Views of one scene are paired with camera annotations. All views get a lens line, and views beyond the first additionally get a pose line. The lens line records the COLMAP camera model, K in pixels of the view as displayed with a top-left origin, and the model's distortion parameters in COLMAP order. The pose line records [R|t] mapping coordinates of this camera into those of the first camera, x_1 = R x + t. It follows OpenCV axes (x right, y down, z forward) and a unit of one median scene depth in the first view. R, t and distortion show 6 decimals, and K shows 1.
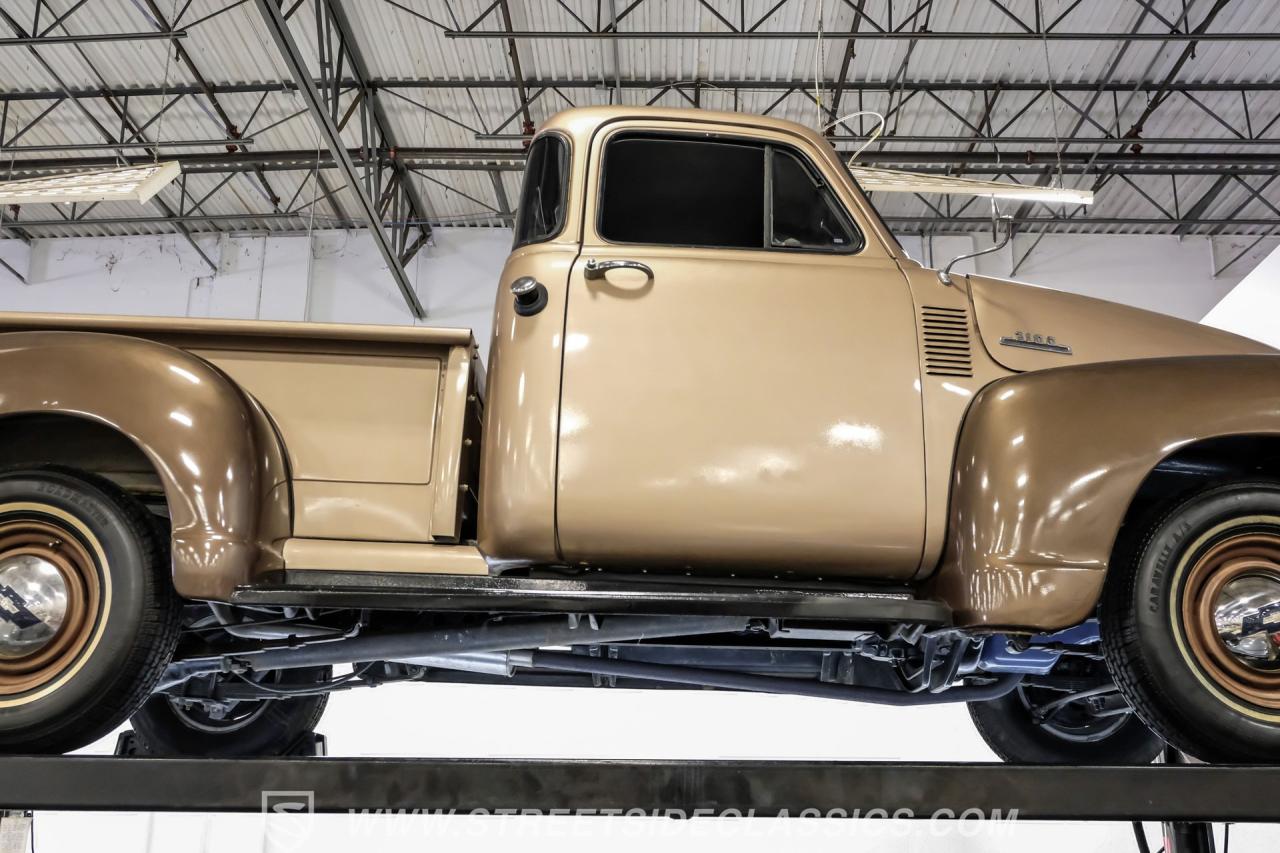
lens RADIAL K [[1270.8, 0, 638.2], [0, 1270.8, 407.7], [0, 0, 1]] dist [0.002298, 0.019357]
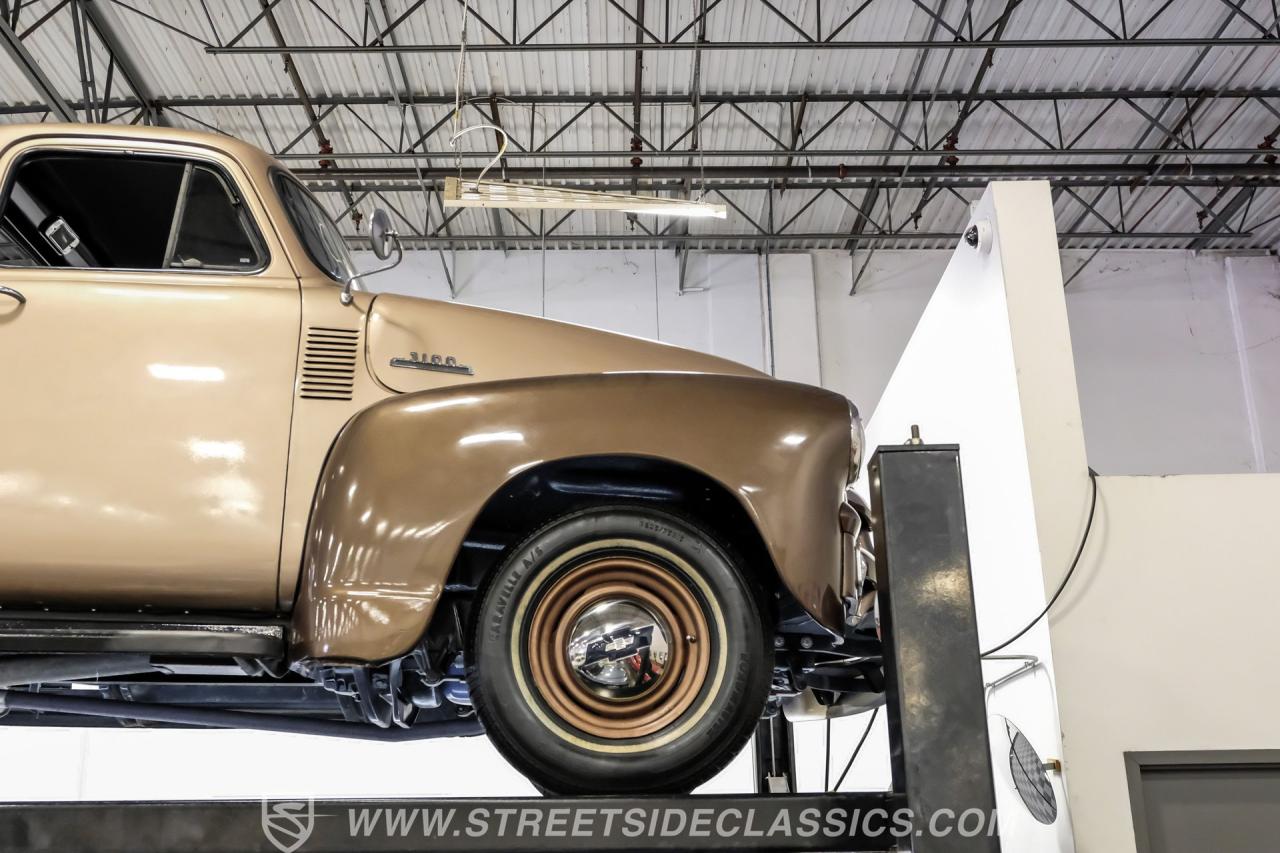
lens RADIAL K [[1323.2, 0, 592.3], [0, 1323.2, 437.6], [0, 0, 1]] dist [0.001549, -0.000532]
pose [[0.999872, -0.014084, 0.007538, 0.113031], [0.014077, 0.999900, 0.000925, 0.001552], [-0.007551, -0.000818, 0.999971, -0.001231]]
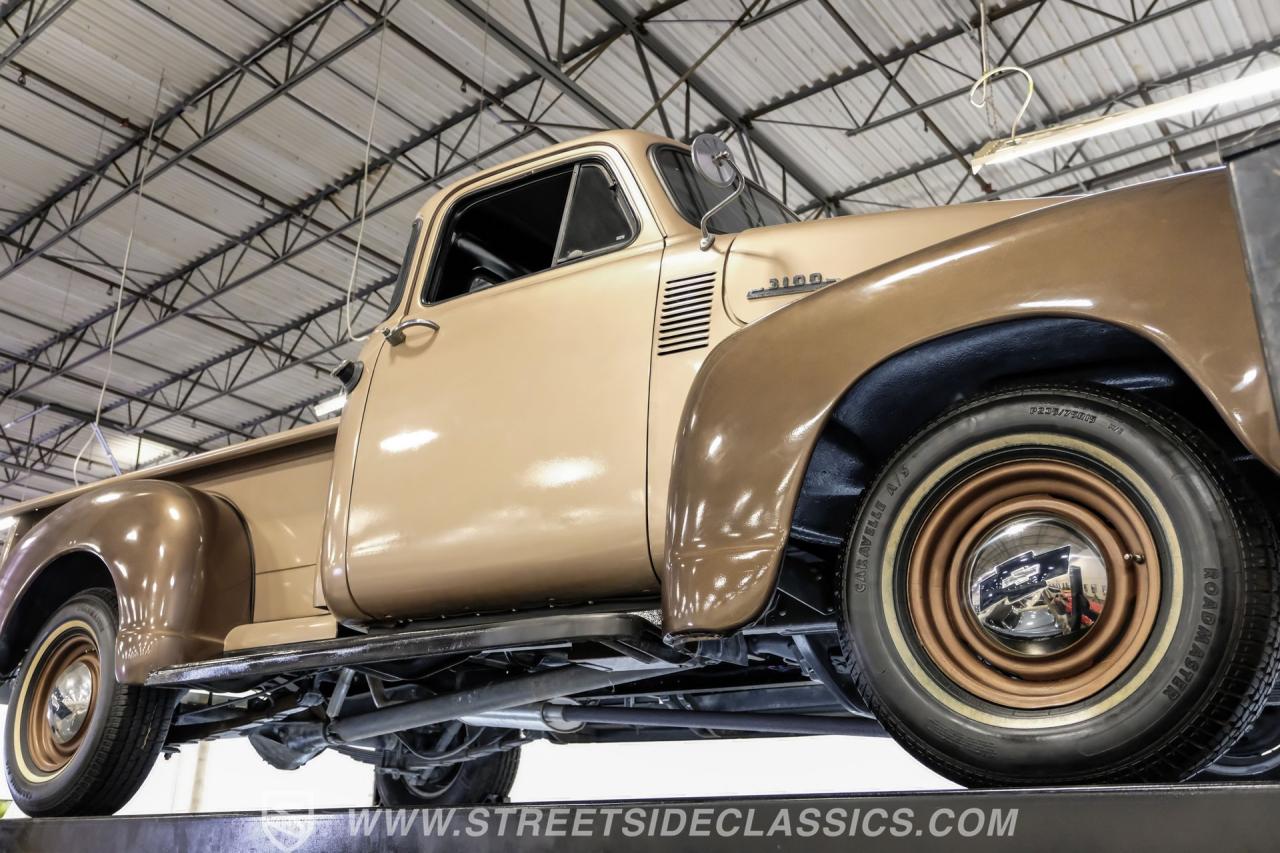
lens RADIAL K [[1149.5, 0, 638.1], [0, 1149.5, 427.2], [0, 0, 1]] dist [0.012129, 0.012540]
pose [[0.809935, -0.207431, -0.548615, 0.165317], [0.170100, 0.978245, -0.118752, 0.029417], [0.561313, 0.002862, 0.827599, 0.085277]]
